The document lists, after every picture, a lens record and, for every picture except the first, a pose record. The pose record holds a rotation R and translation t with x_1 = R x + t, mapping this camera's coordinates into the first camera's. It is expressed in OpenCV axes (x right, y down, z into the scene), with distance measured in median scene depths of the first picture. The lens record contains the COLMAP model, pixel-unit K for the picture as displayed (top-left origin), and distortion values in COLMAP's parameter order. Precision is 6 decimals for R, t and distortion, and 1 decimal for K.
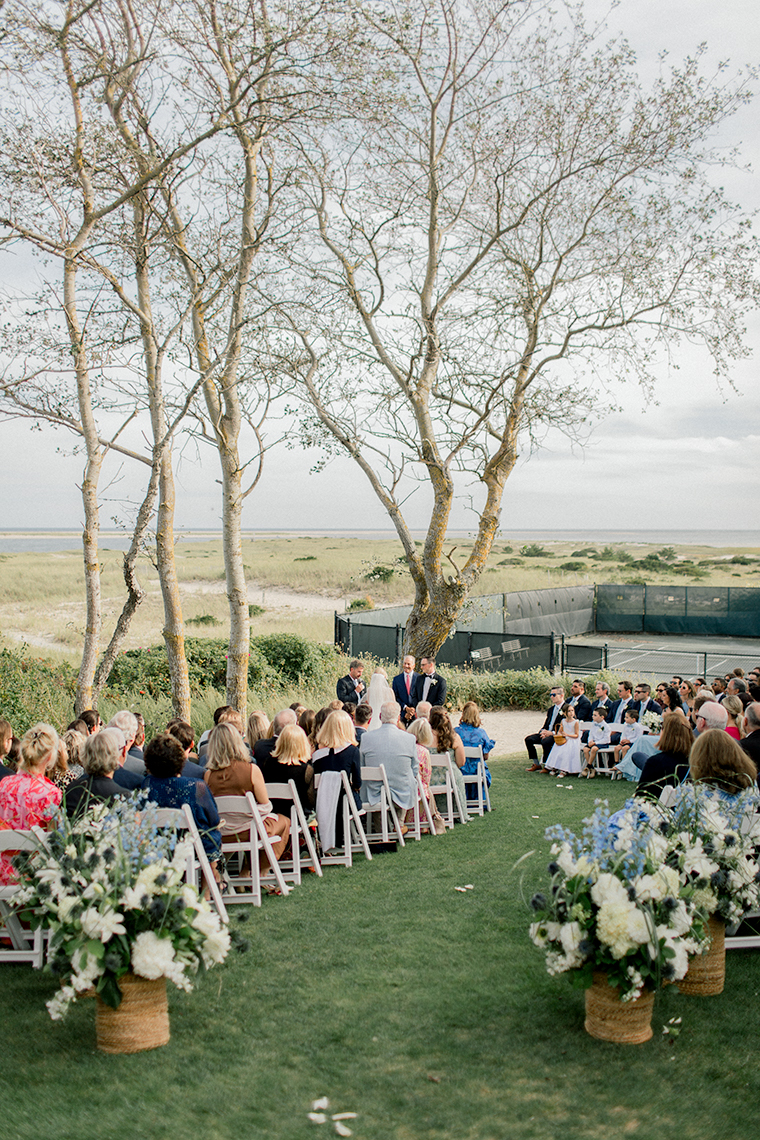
lens RADIAL K [[1063.7, 0, 380.0], [0, 1063.7, 570.0], [0, 0, 1]] dist [0.009851, -0.019516]
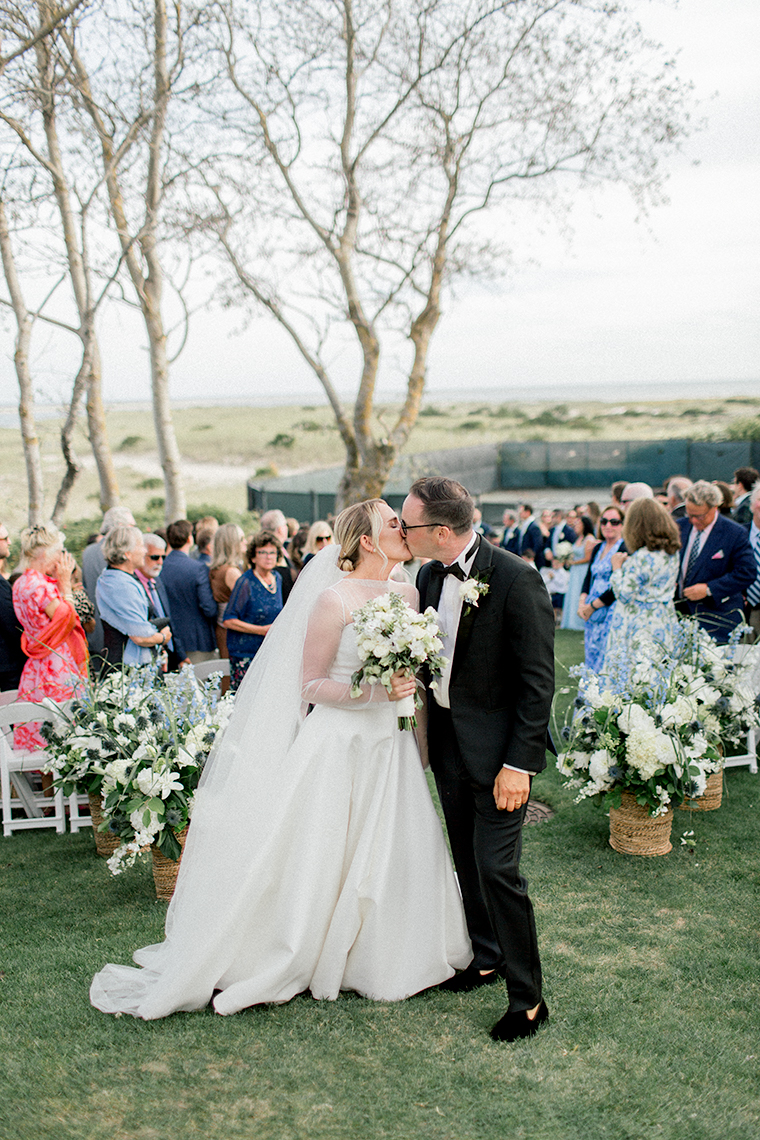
lens RADIAL K [[1063.7, 0, 380.0], [0, 1063.7, 570.0], [0, 0, 1]] dist [0.009851, -0.019516]
pose [[0.994424, -0.051000, 0.092303, -0.034281], [0.038982, 0.991057, 0.127614, 0.001704], [-0.097986, -0.123305, 0.987519, -0.002561]]
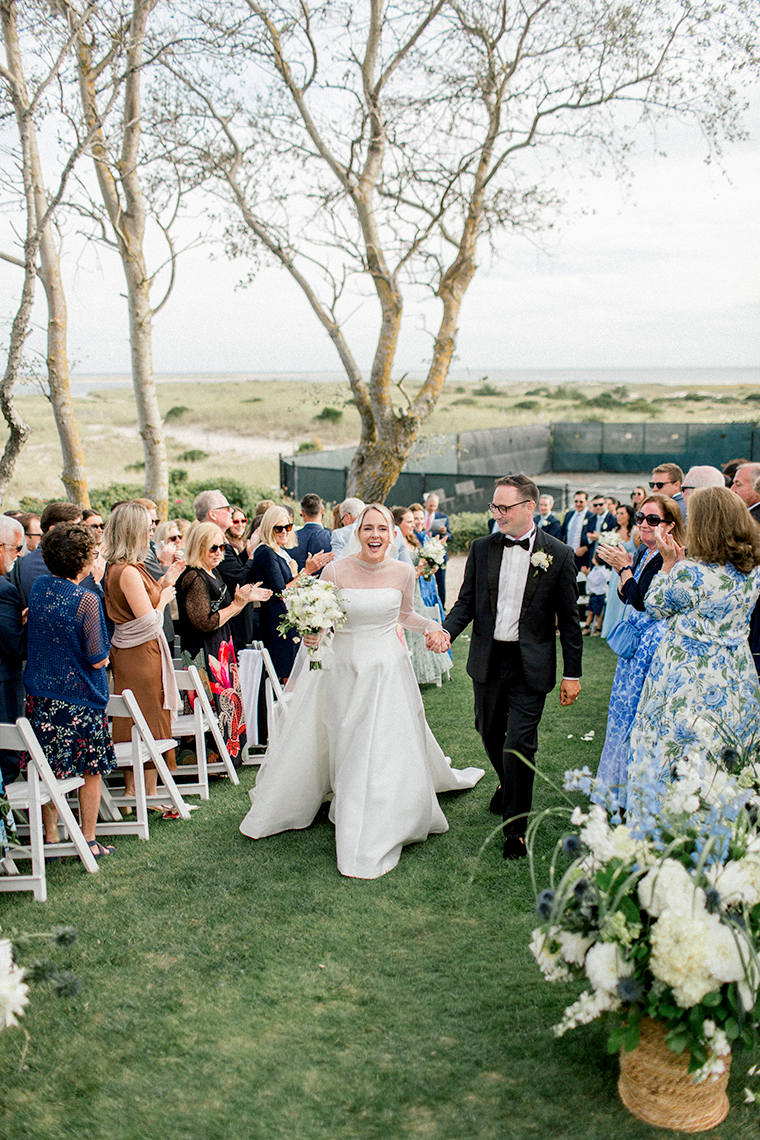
lens RADIAL K [[1063.7, 0, 380.0], [0, 1063.7, 570.0], [0, 0, 1]] dist [0.009851, -0.019516]
pose [[0.998869, -0.020461, 0.042929, 0.008871], [0.013968, 0.989122, 0.146434, 0.009827], [-0.045458, -0.145668, 0.988289, 0.119374]]
